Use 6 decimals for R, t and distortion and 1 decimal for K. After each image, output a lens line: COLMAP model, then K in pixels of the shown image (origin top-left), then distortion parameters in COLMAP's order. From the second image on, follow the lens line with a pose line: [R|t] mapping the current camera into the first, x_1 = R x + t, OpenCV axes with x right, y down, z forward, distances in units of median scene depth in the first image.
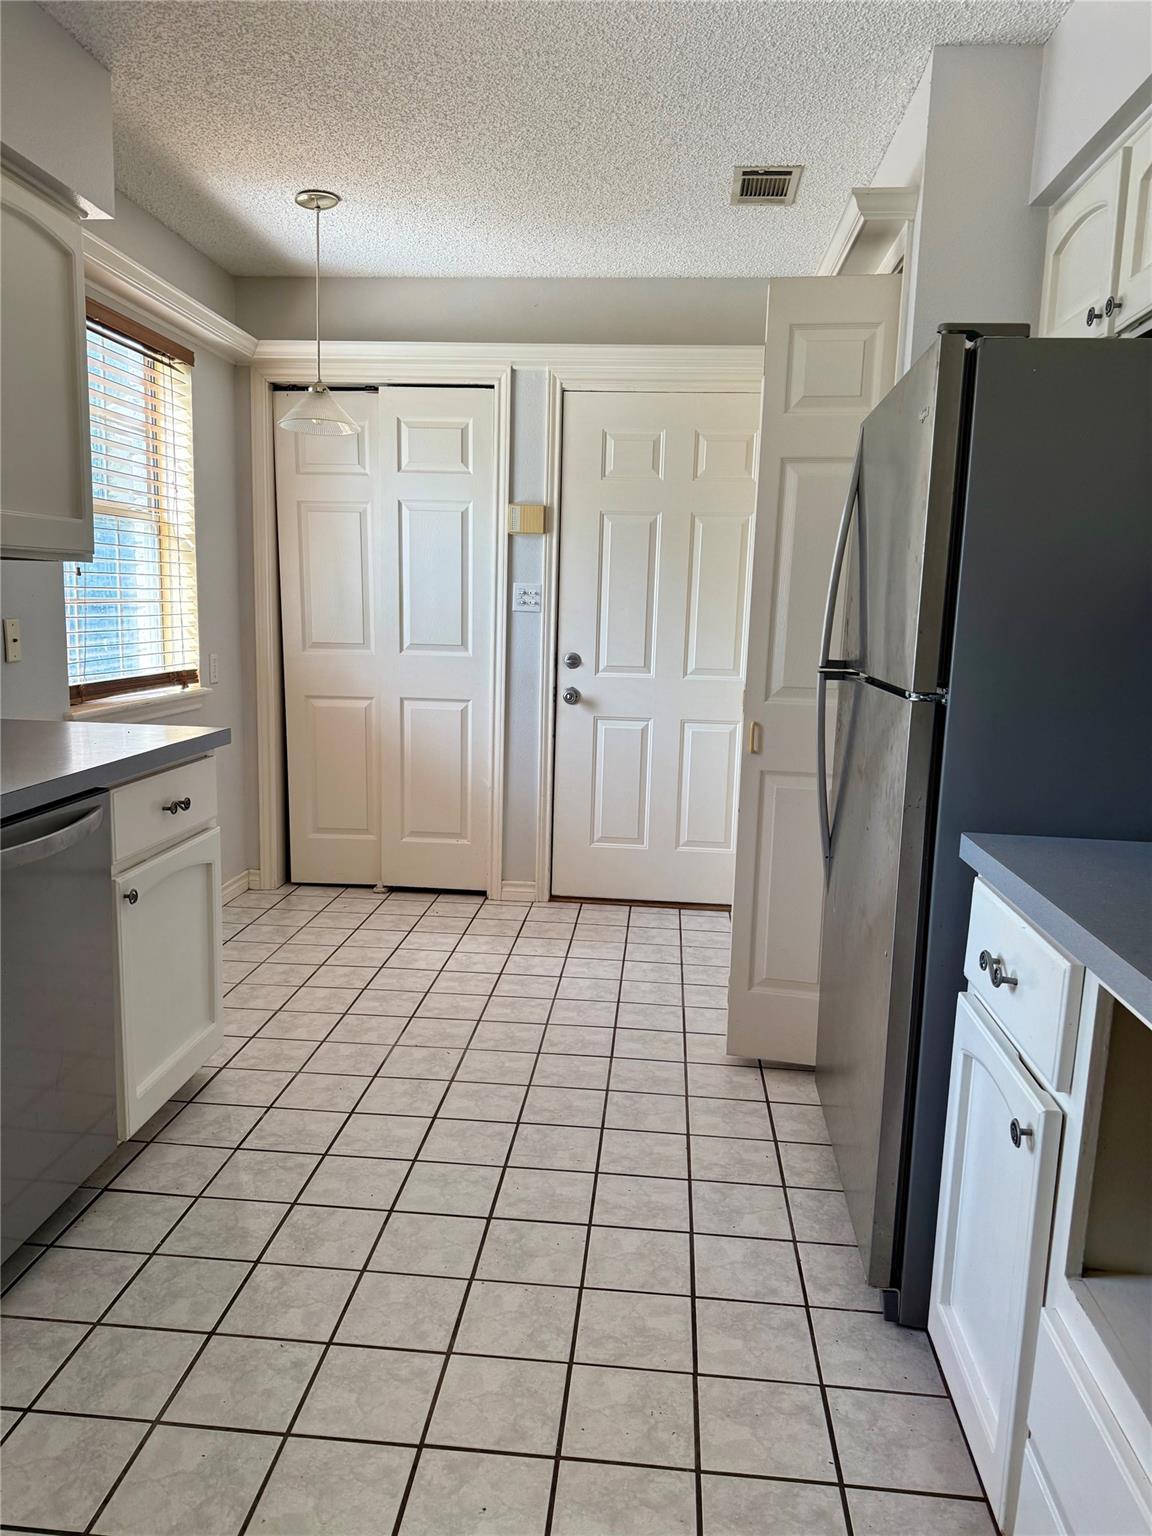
lens RADIAL K [[1063.0, 0, 576.0], [0, 1063.0, 768.0], [0, 0, 1]] dist [0.036235, -0.040456]
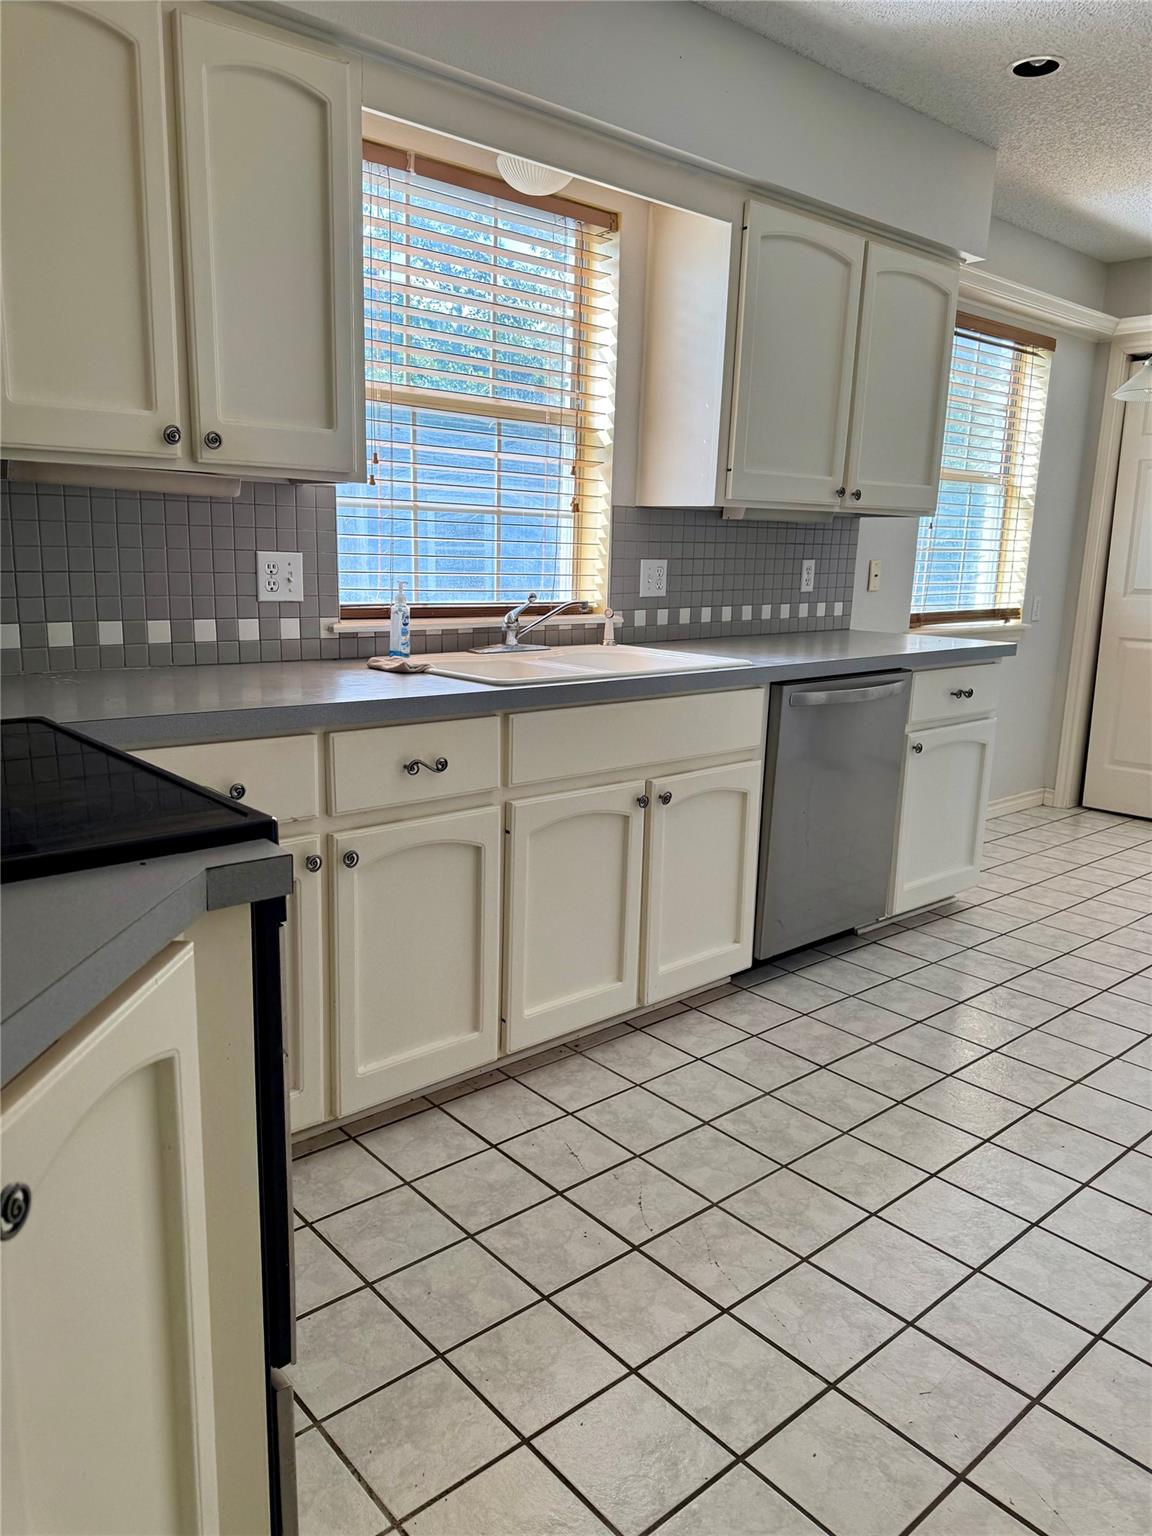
lens RADIAL K [[1072.8, 0, 576.0], [0, 1072.8, 768.0], [0, 0, 1]] dist [0.156419, -0.276375]
pose [[0.713496, 0.134317, -0.687665, 0.189465], [-0.118363, 0.990454, 0.070650, 0.068877], [0.690590, 0.030985, 0.722583, -0.268037]]
